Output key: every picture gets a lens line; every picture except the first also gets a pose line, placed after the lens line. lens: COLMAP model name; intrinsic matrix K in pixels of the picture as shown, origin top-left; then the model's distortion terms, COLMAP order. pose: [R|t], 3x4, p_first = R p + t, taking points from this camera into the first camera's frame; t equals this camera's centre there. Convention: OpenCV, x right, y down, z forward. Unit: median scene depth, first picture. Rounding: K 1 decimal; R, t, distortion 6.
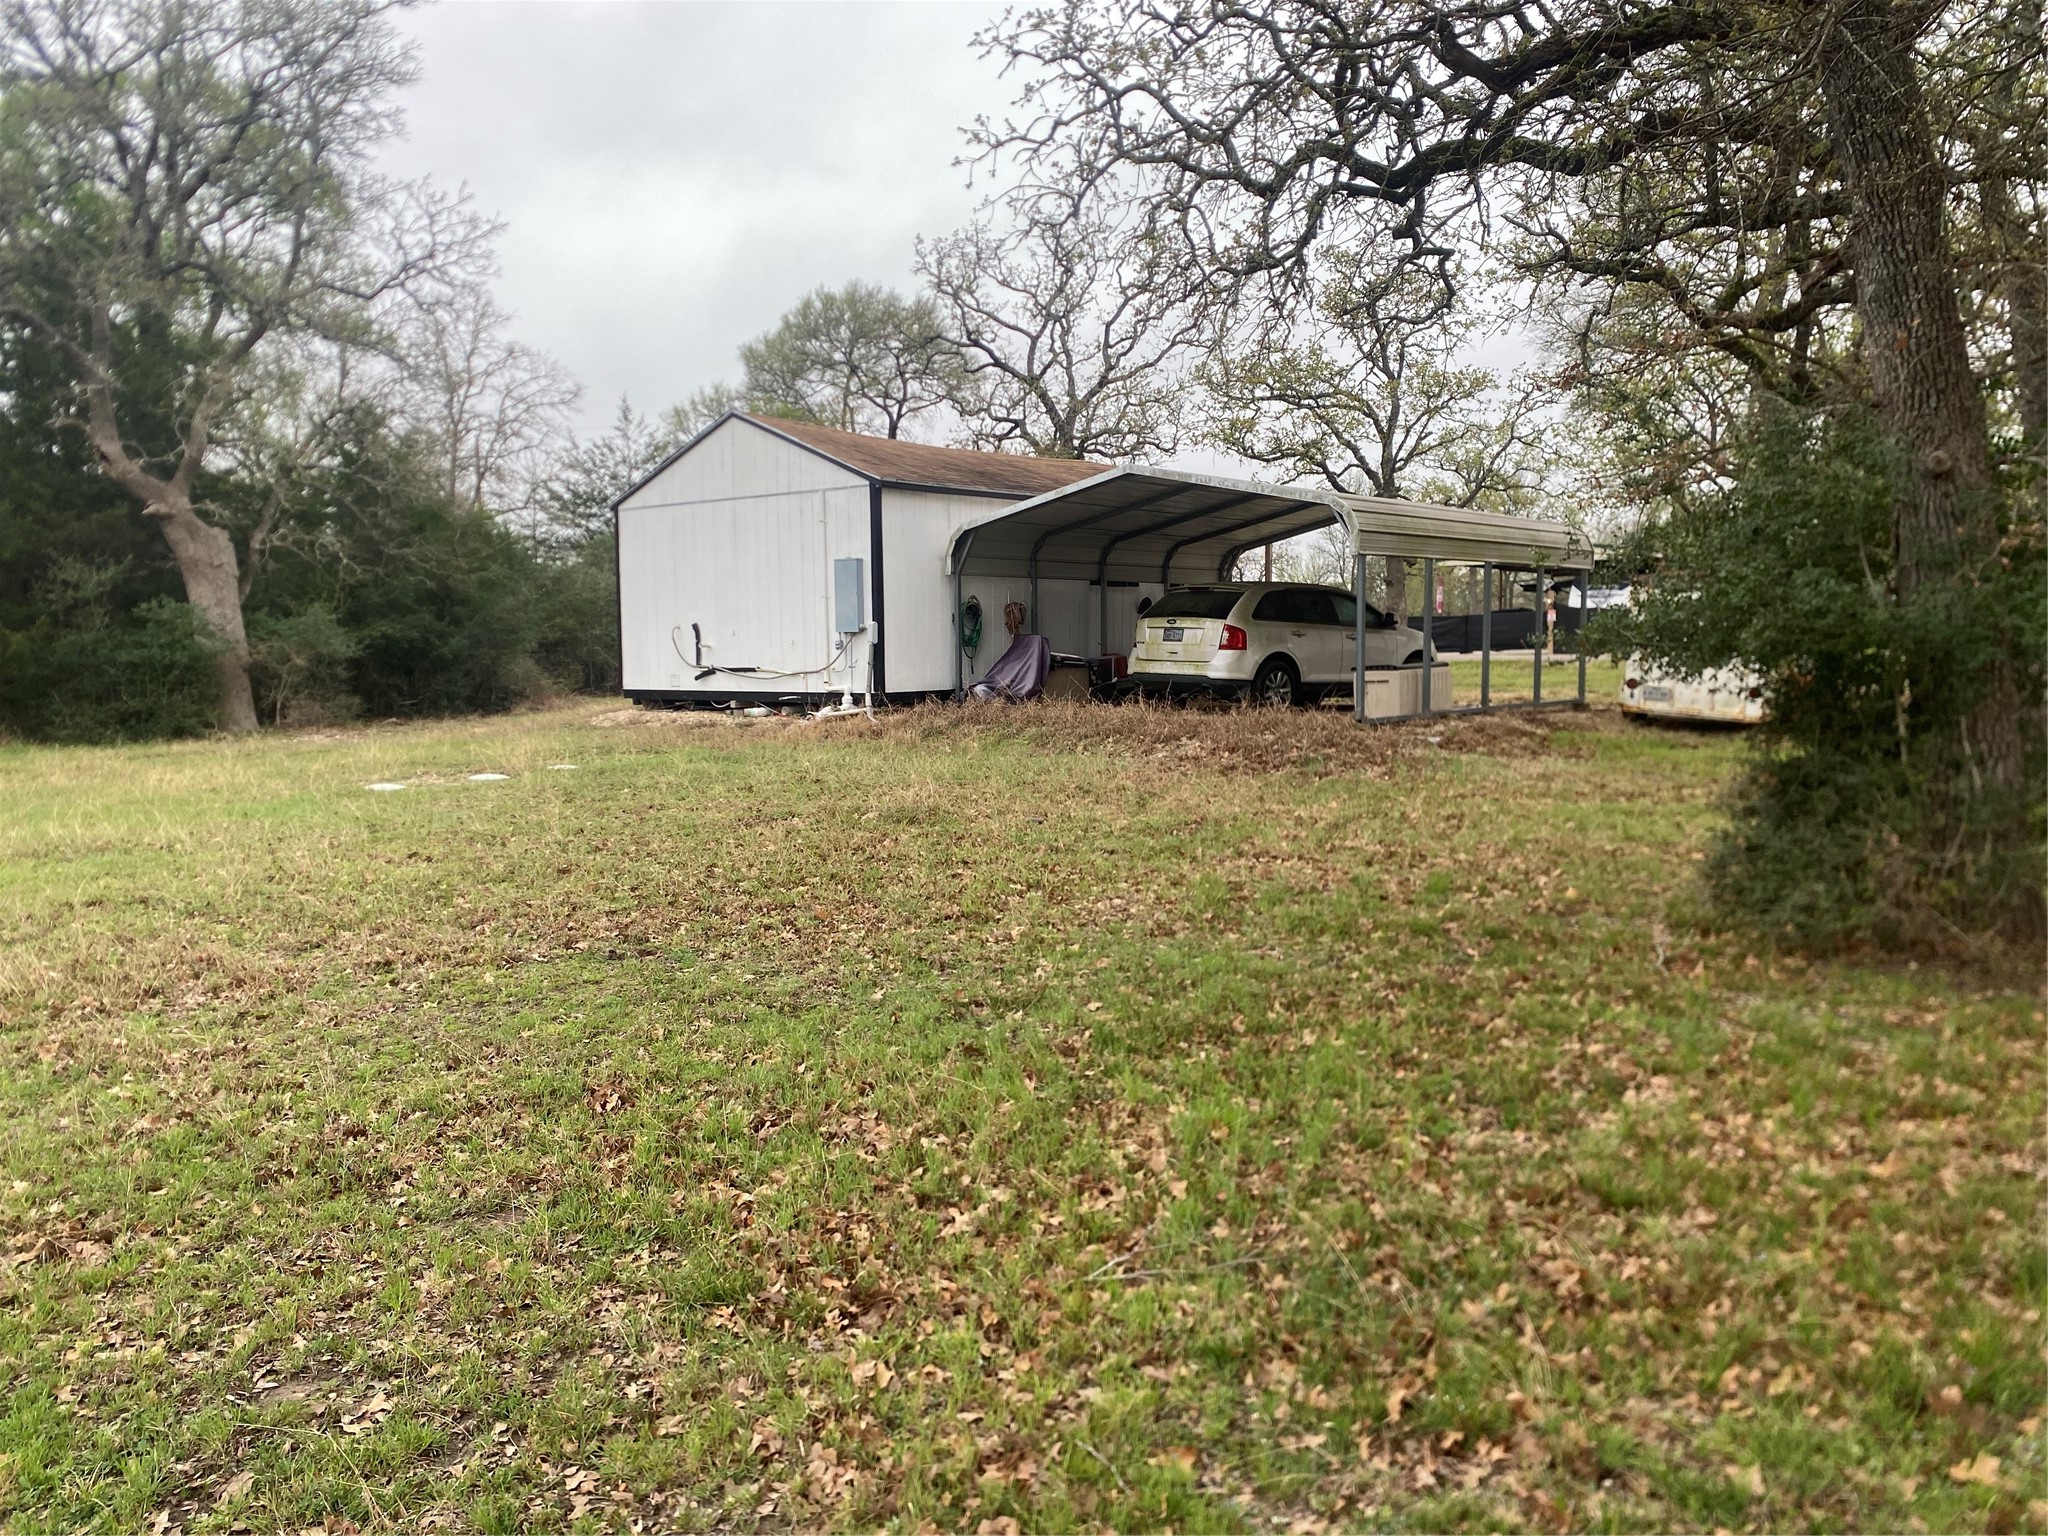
lens RADIAL K [[1553.6, 0, 1024.3], [0, 1553.6, 771.6], [0, 0, 1]] dist [-0.000954, -0.000002]
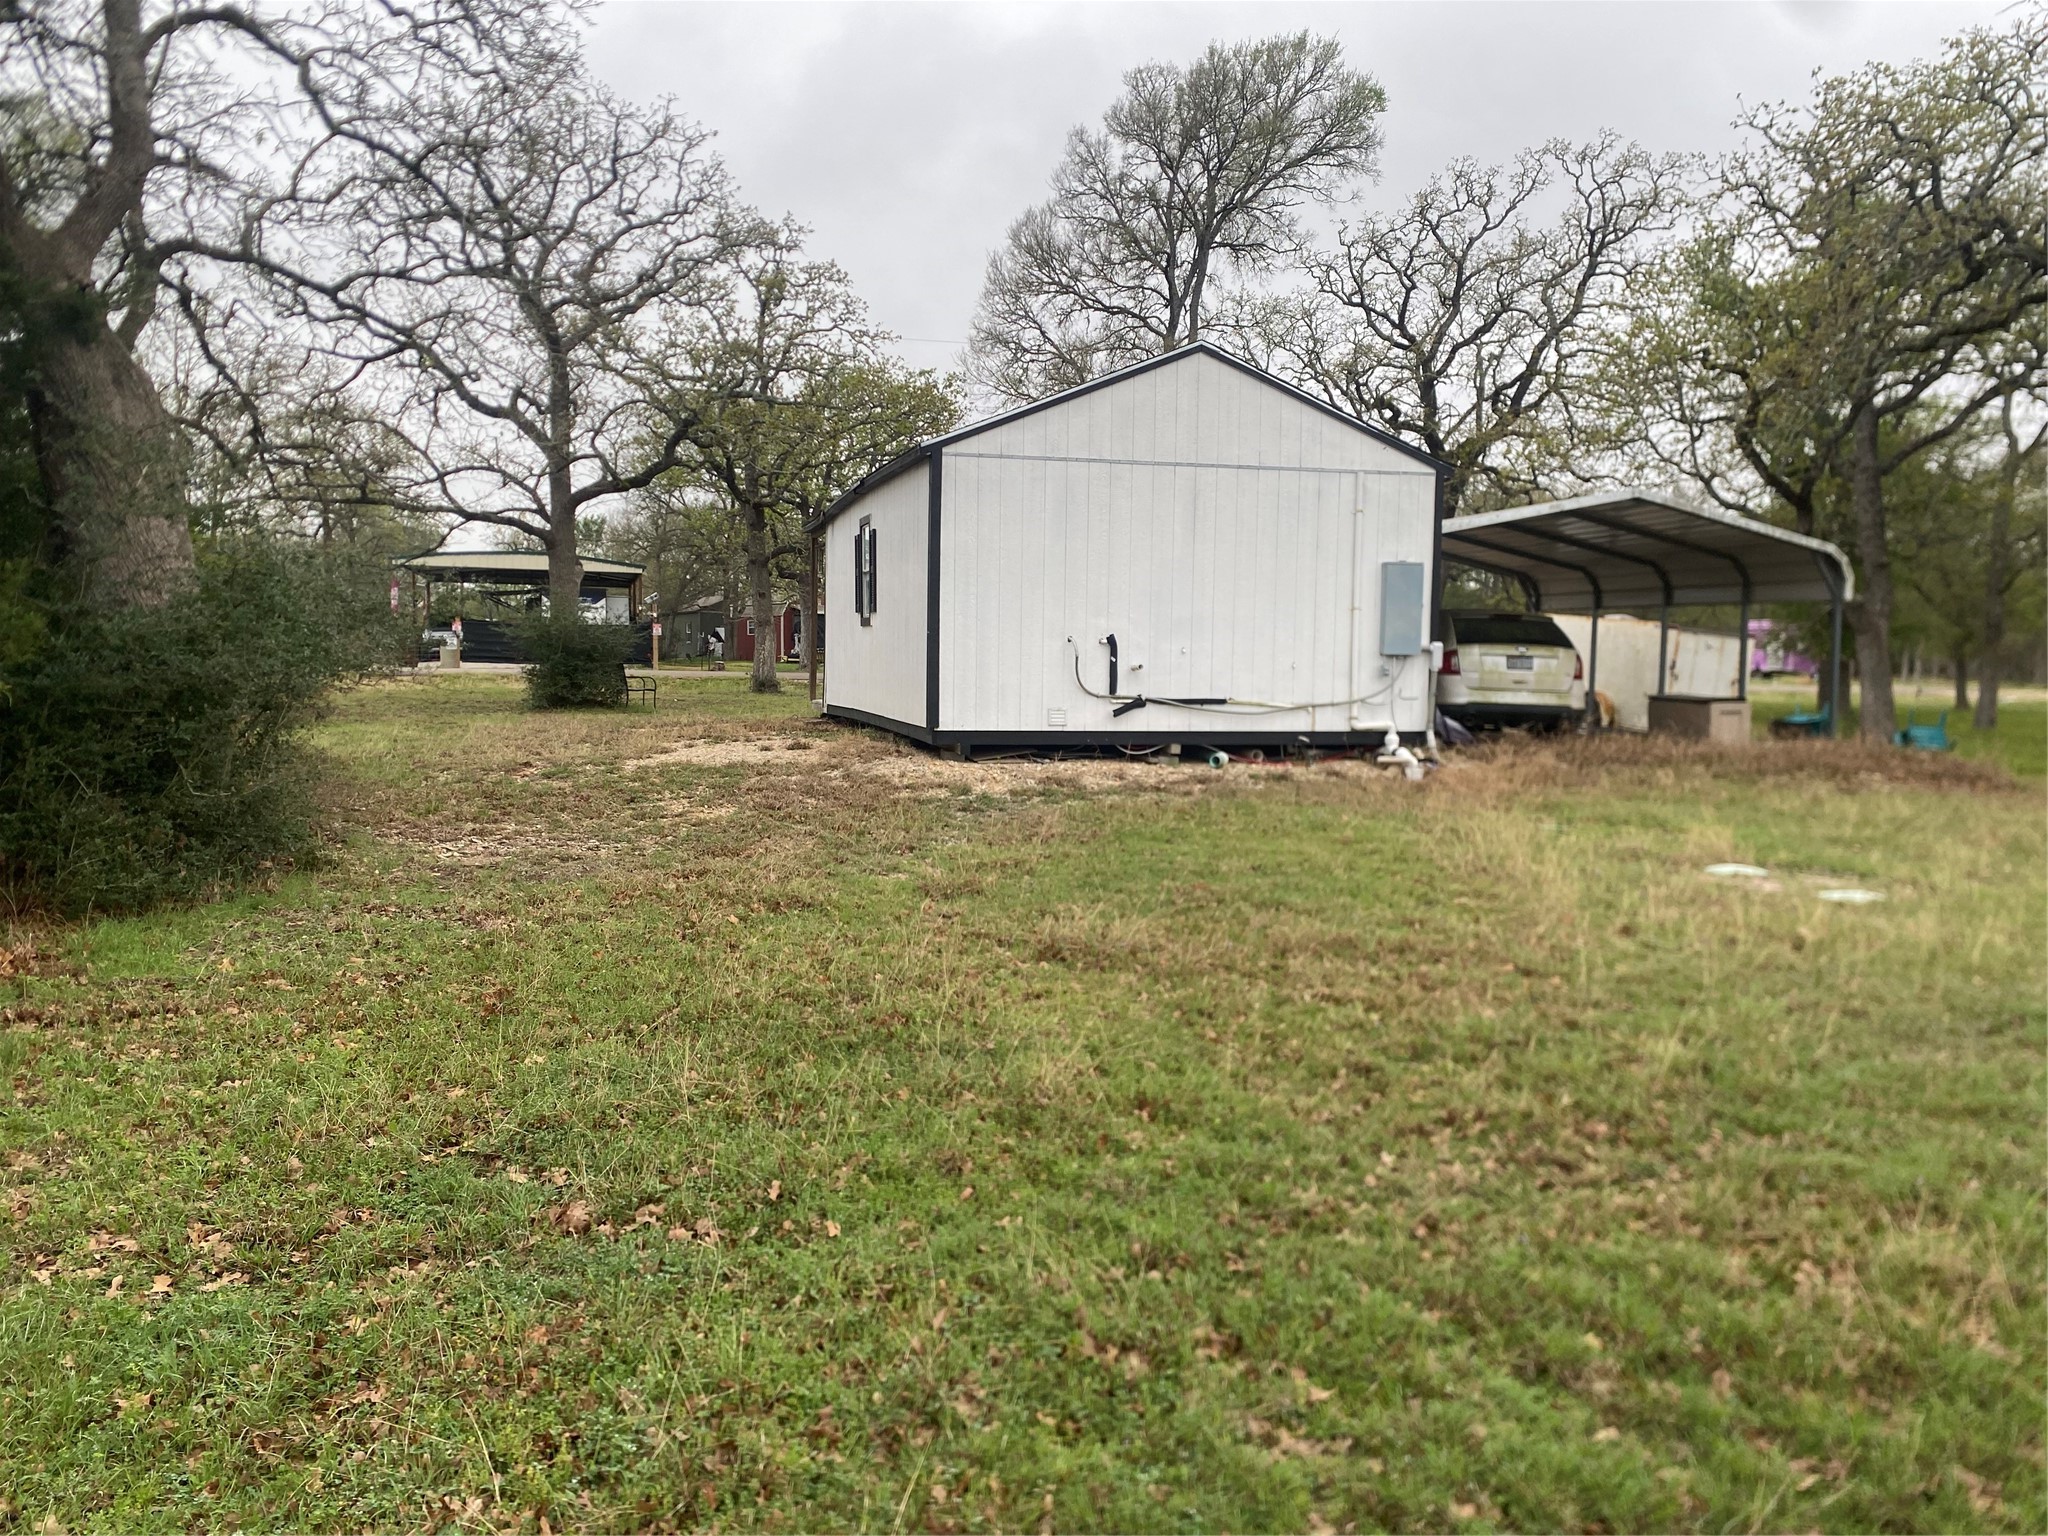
lens RADIAL K [[1553.6, 0, 1024.0], [0, 1553.6, 764.4], [0, 0, 1]] dist [-0.000954, -0.000002]
pose [[0.612579, -0.039441, 0.789425, -0.812515], [0.044666, 0.998886, 0.015246, -0.051365], [-0.789146, 0.025921, 0.613658, 0.625868]]
